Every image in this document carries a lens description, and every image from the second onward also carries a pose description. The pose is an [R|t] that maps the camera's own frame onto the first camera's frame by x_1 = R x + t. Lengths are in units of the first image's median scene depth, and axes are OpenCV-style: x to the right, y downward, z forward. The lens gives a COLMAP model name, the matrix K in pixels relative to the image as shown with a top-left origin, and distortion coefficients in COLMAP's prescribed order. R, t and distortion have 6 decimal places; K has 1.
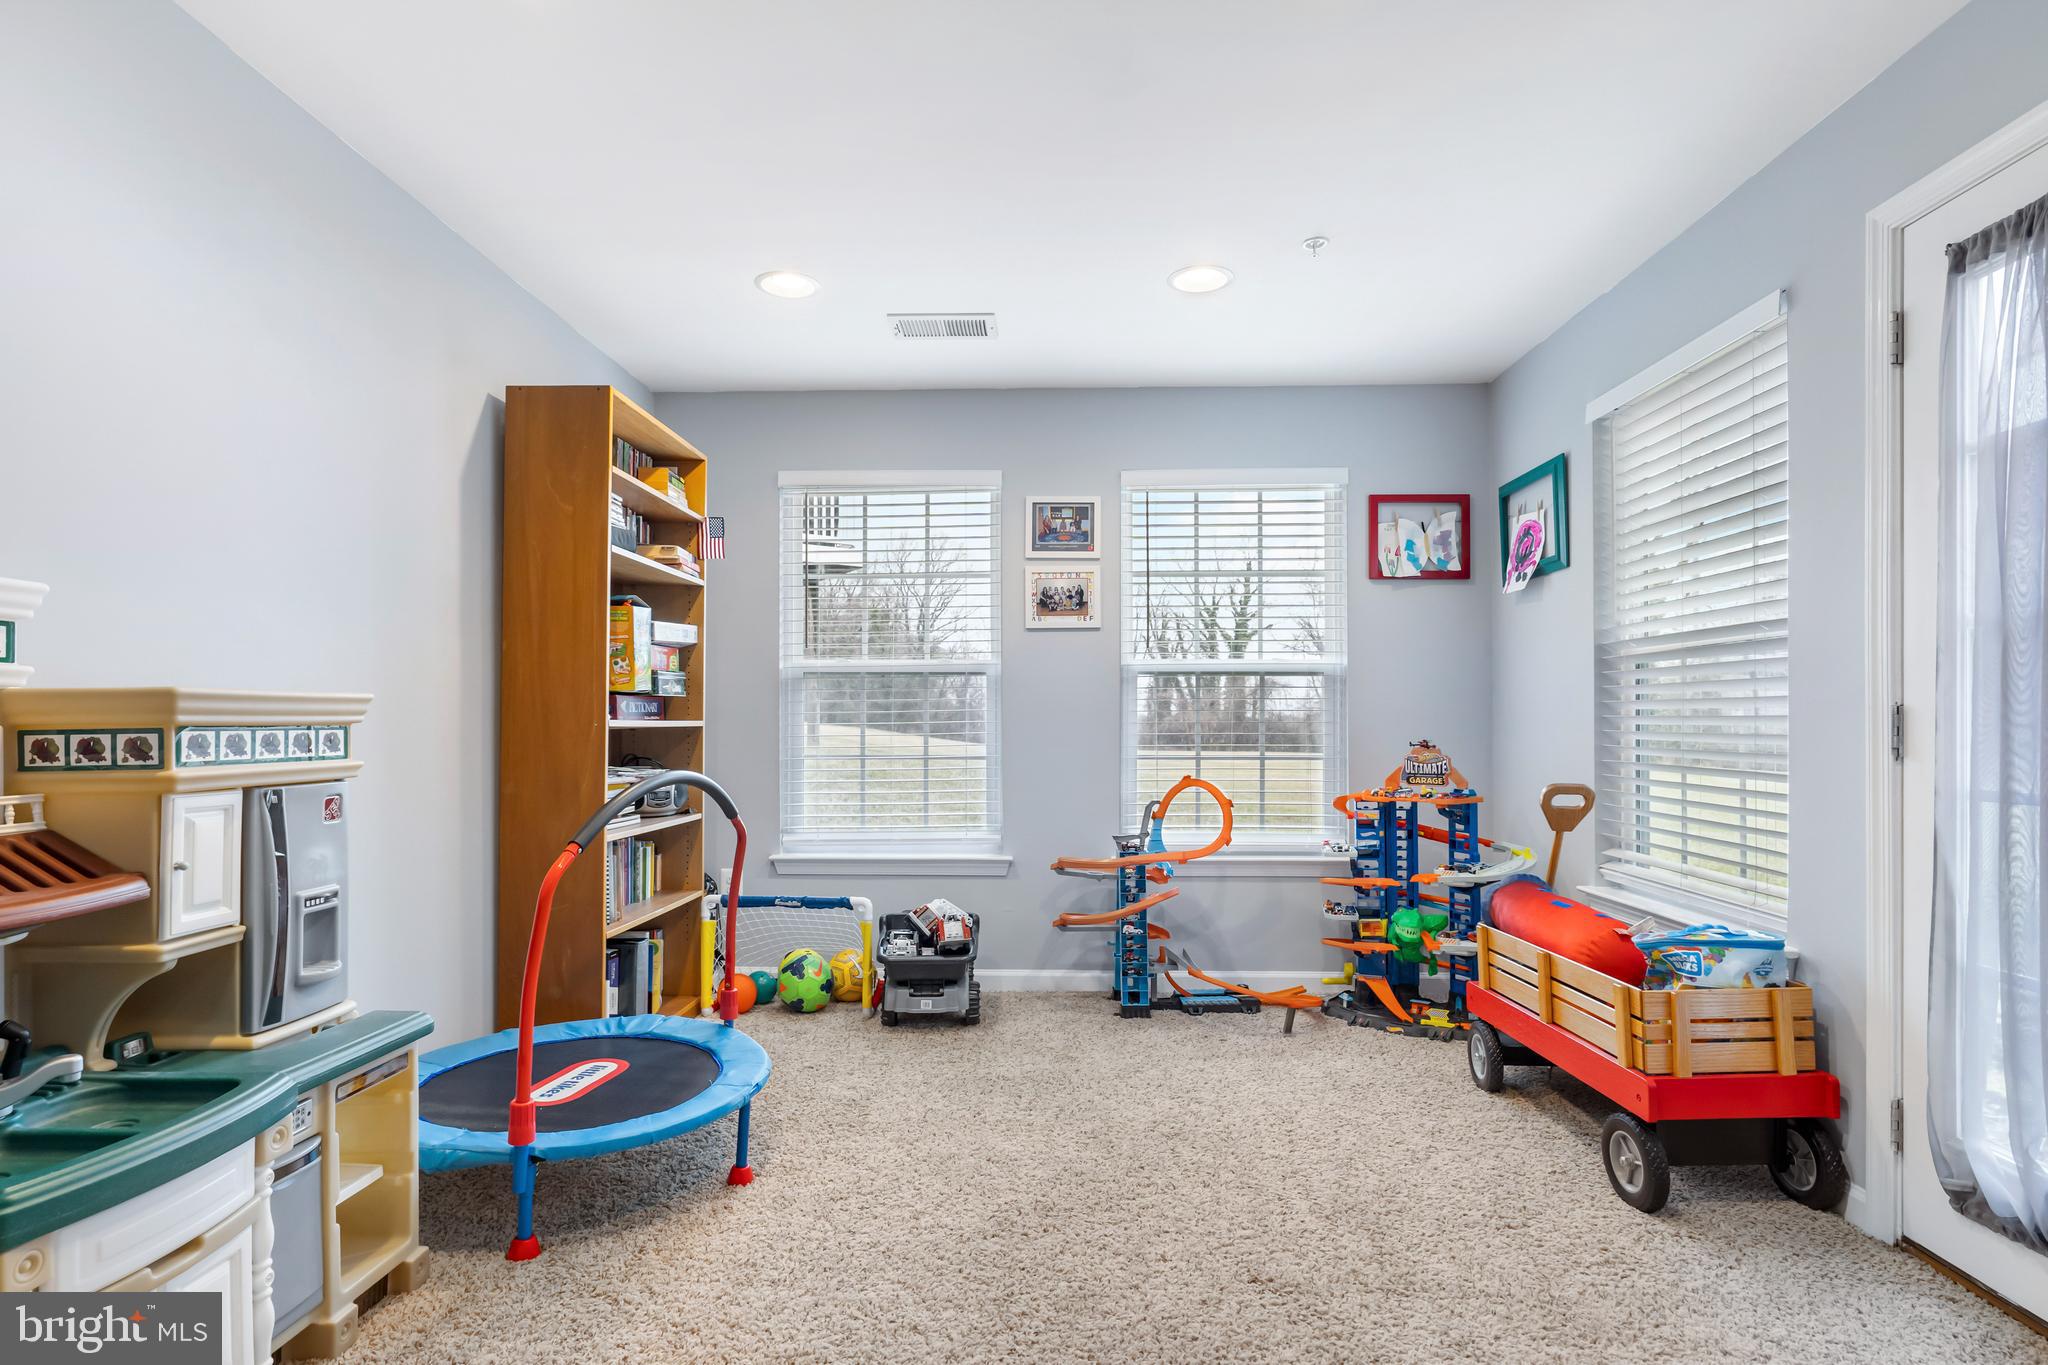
lens RADIAL K [[1042.6, 0, 1044.2], [0, 1042.6, 713.2], [0, 0, 1]] dist [0.002458, 0.002928]
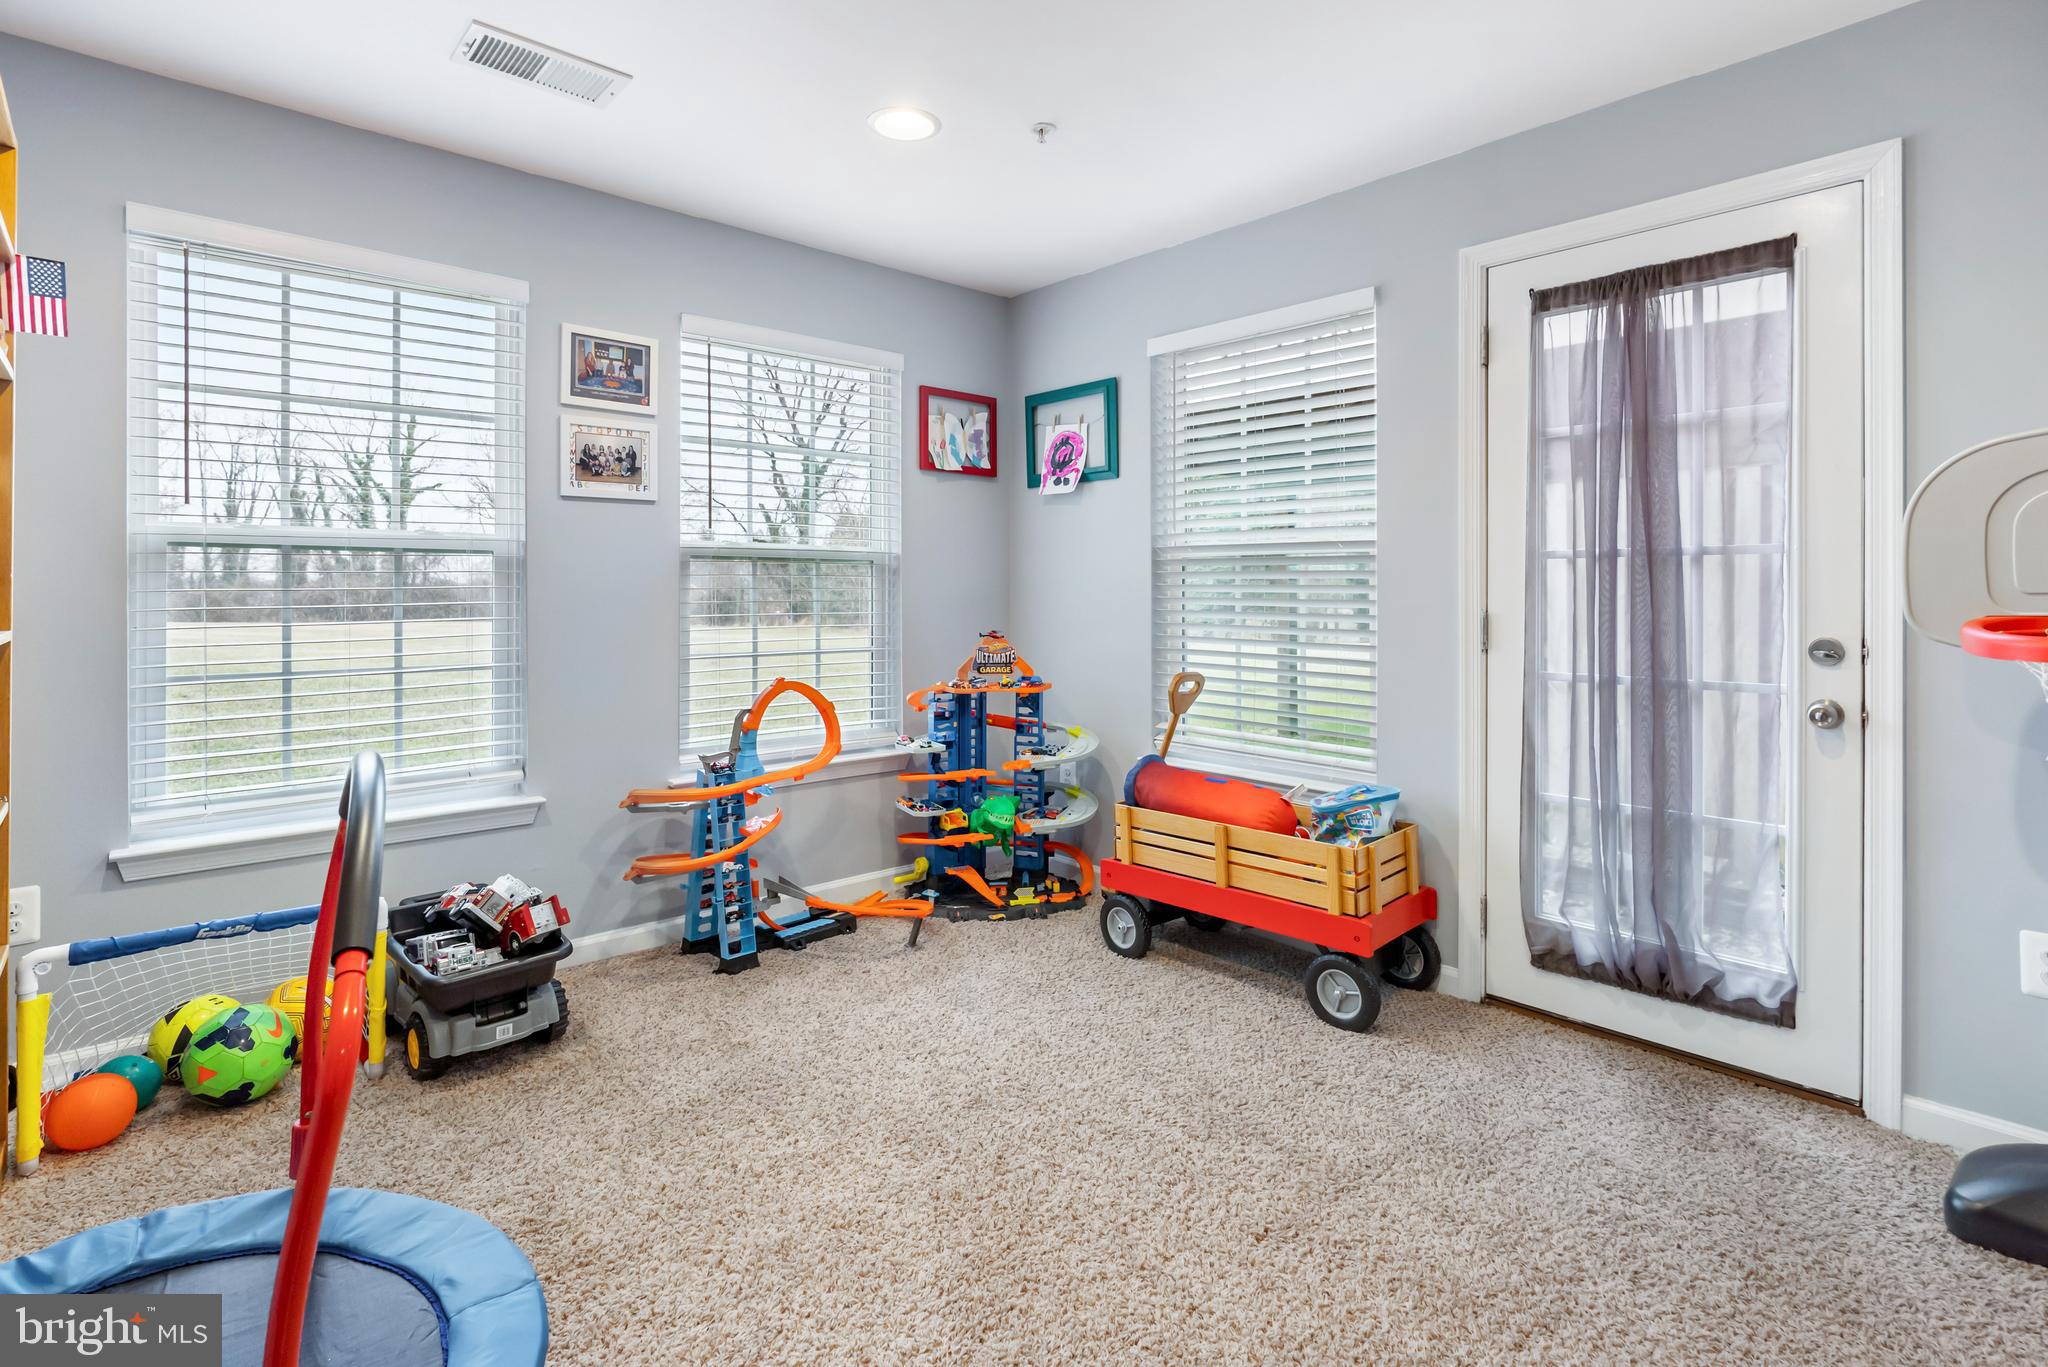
lens RADIAL K [[992.2, 0, 999.3], [0, 992.2, 583.5], [0, 0, 1]] dist [-0.009336, 0.005378]
pose [[0.726115, 0.006166, 0.687546, -0.306100], [-0.009215, 0.999957, 0.000764, -0.022230], [-0.687512, -0.006891, 0.726141, 0.273781]]
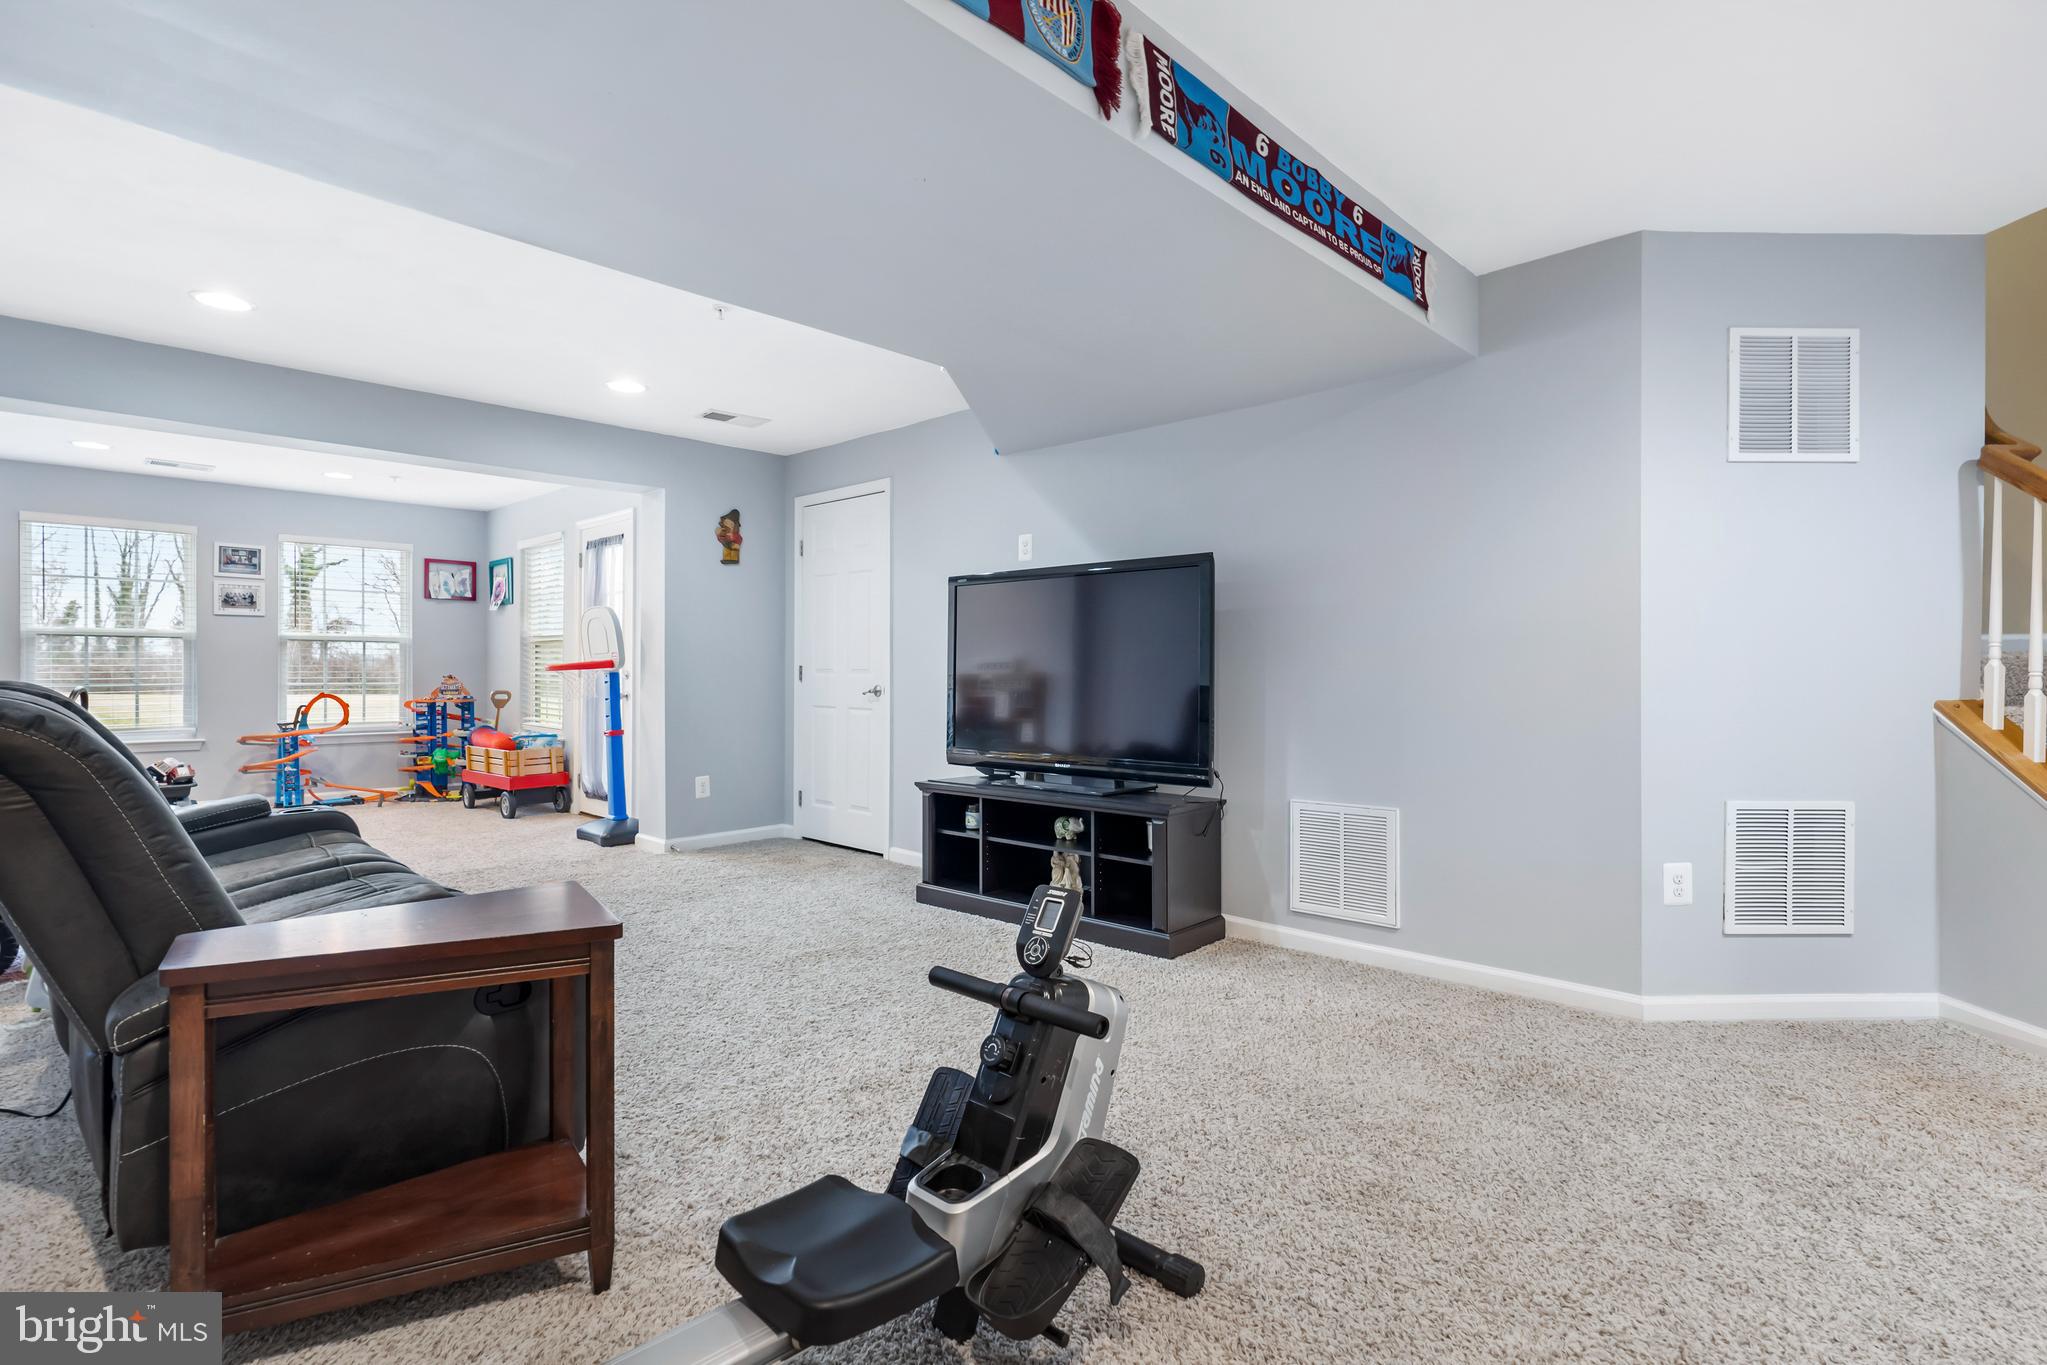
lens RADIAL K [[991.7, 0, 1025.6], [0, 991.7, 679.9], [0, 0, 1]] dist [-0.009336, 0.005378]
pose [[0.680634, -0.002040, 0.732621, -0.345855], [-0.015966, 0.999717, 0.017617, -0.020200], [-0.732450, -0.023688, 0.680409, -1.331437]]
